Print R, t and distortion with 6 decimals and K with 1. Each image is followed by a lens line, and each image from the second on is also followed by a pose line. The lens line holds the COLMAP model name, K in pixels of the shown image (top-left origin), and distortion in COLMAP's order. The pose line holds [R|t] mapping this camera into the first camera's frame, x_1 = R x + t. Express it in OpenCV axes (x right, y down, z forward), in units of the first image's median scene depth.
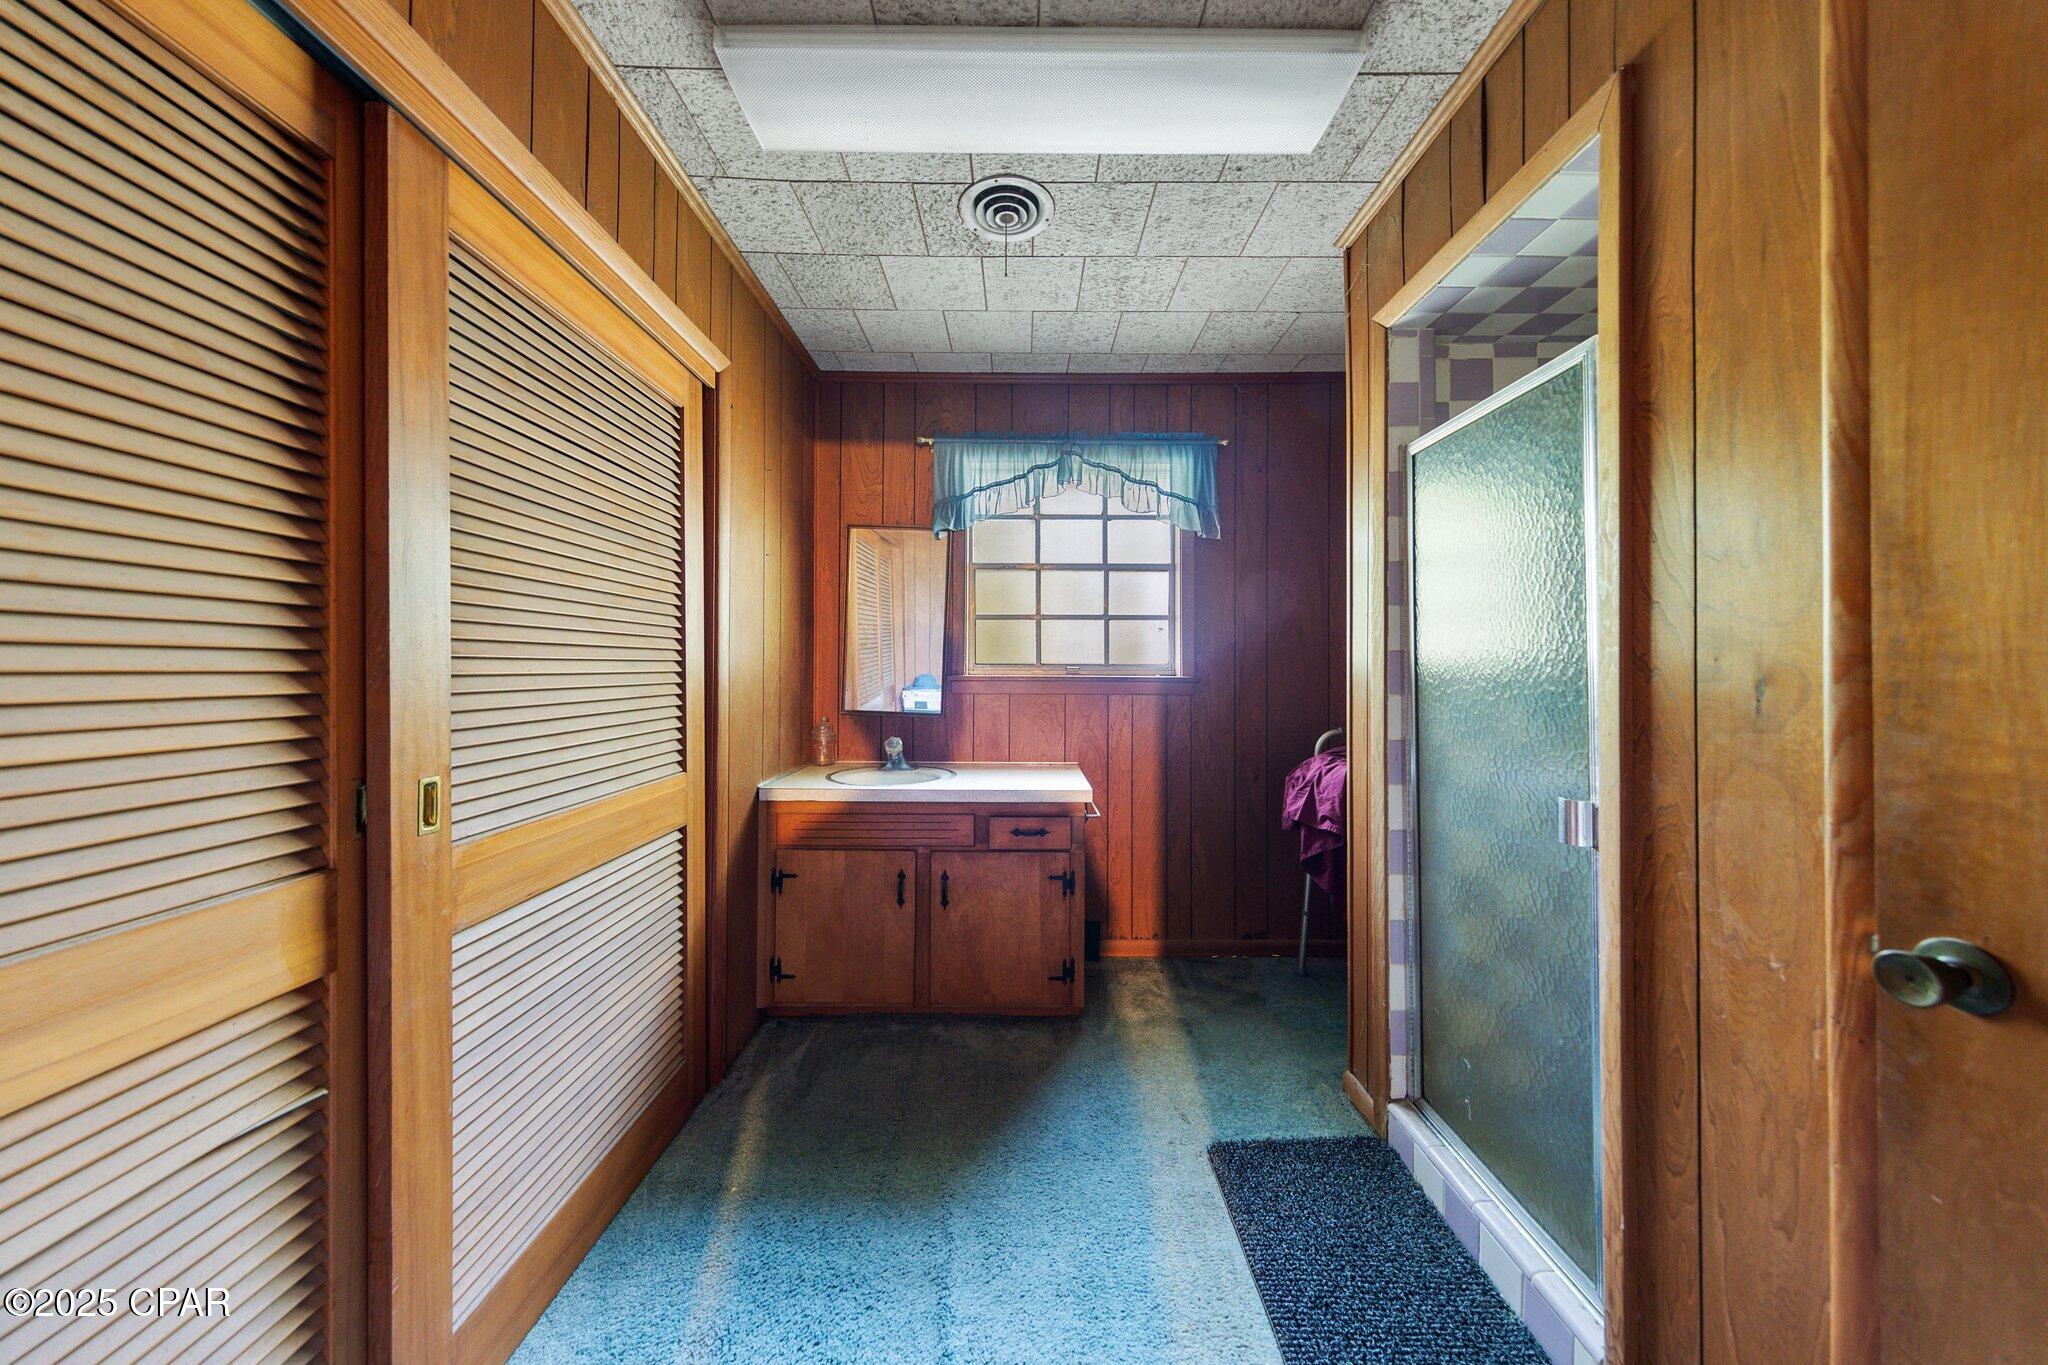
lens RADIAL K [[683.0, 0, 1026.8], [0, 683.0, 670.8], [0, 0, 1]] dist [-0.001462, -0.000161]
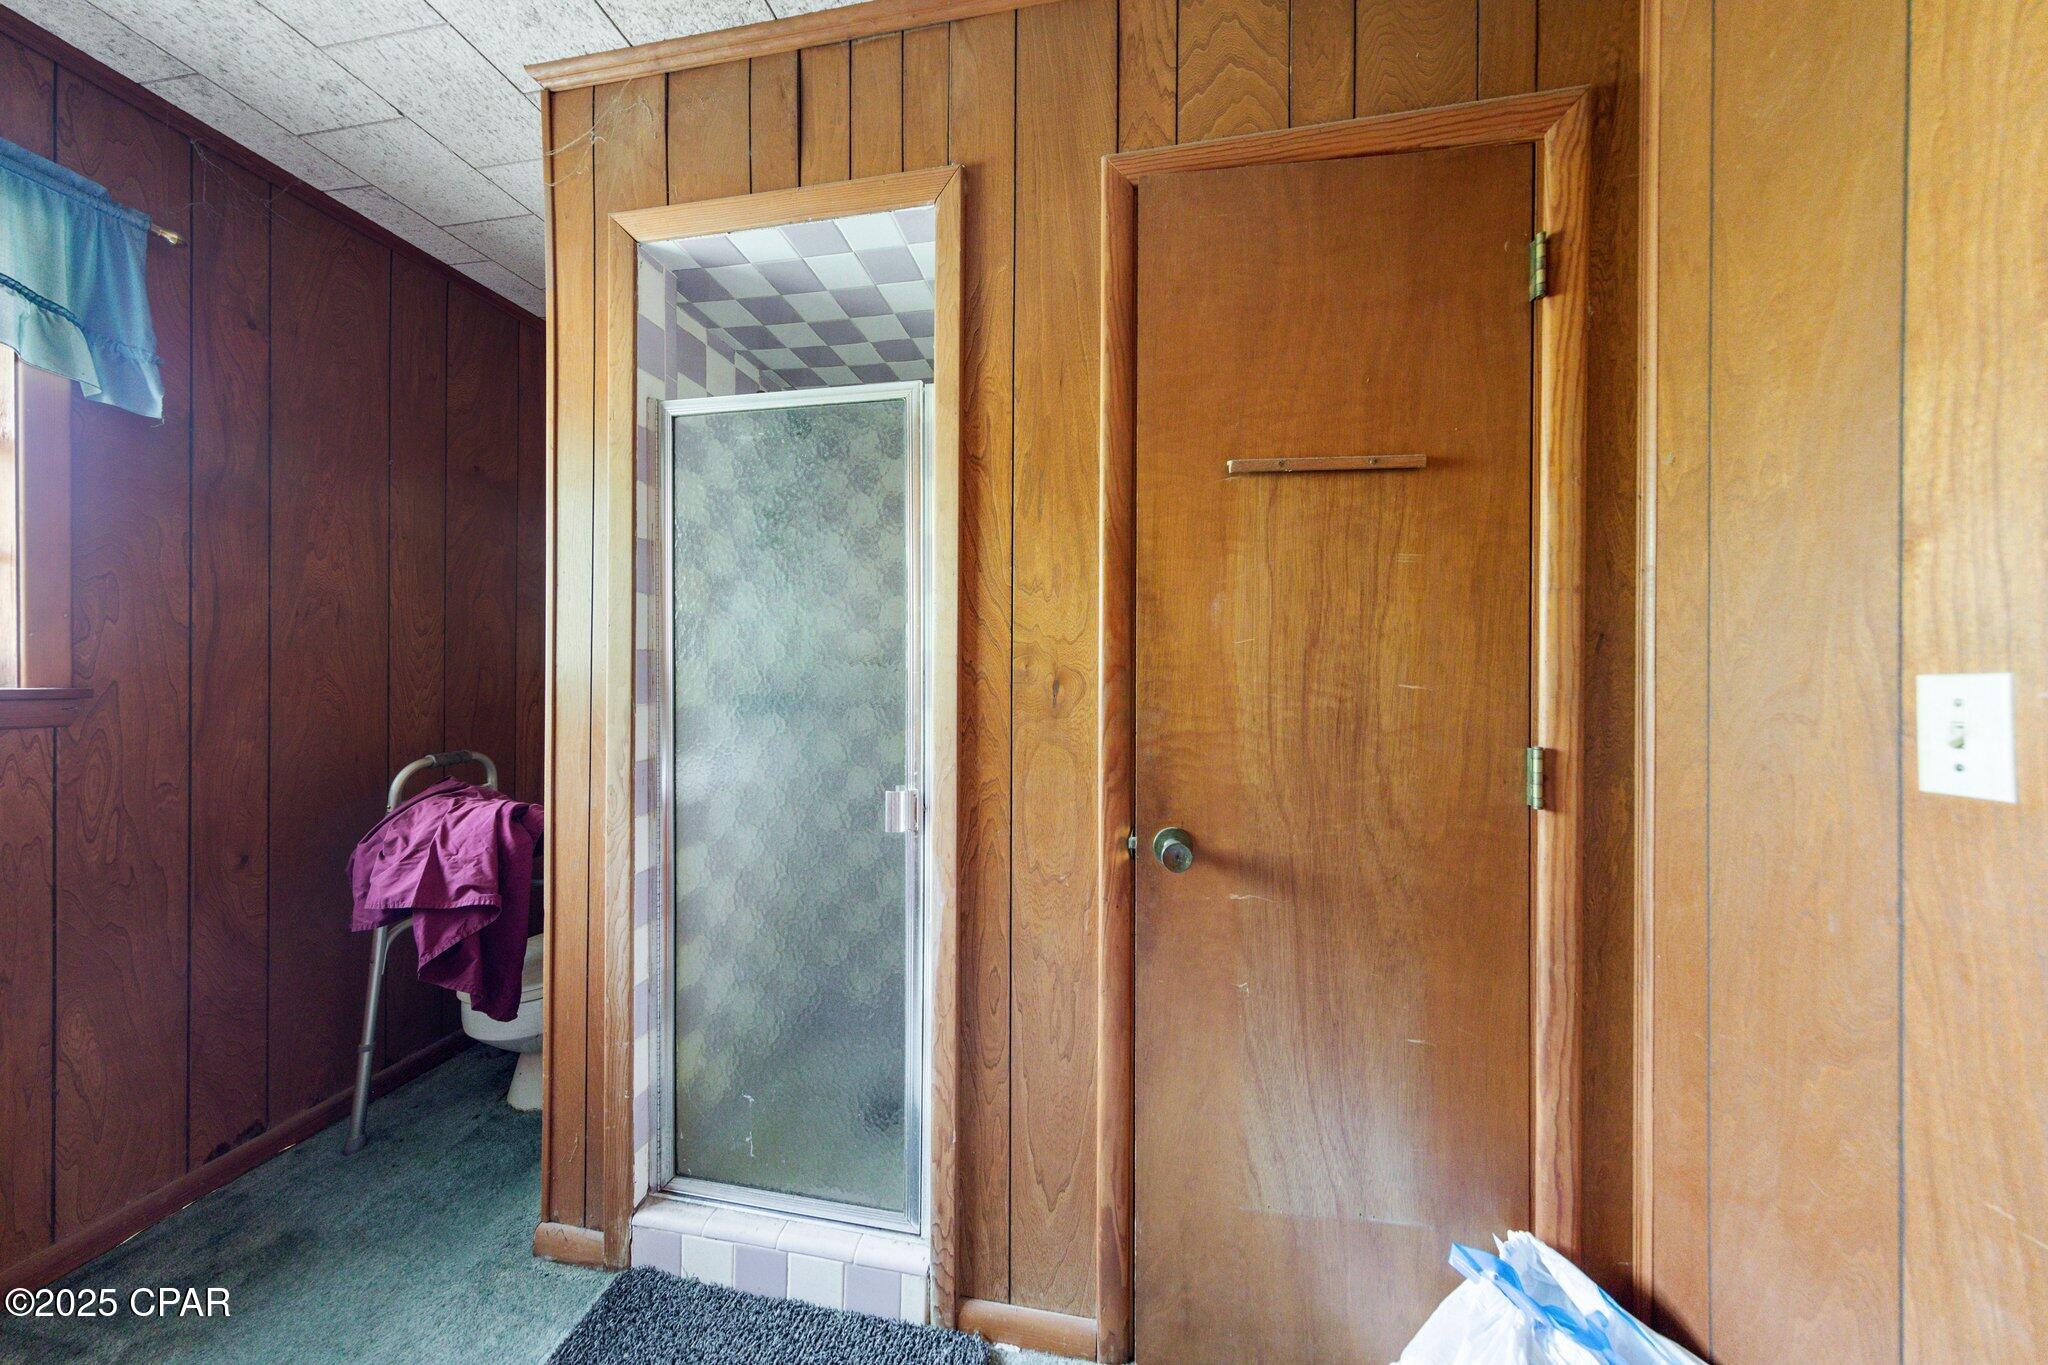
lens RADIAL K [[651.3, 0, 1023.3], [0, 651.3, 675.3], [0, 0, 1]] dist [0.005616, 0.000077]
pose [[0.180311, -0.006601, 0.983588, -0.163692], [0.000921, 0.999978, 0.006543, -0.004874], [-0.983609, -0.000273, 0.180313, 0.490894]]
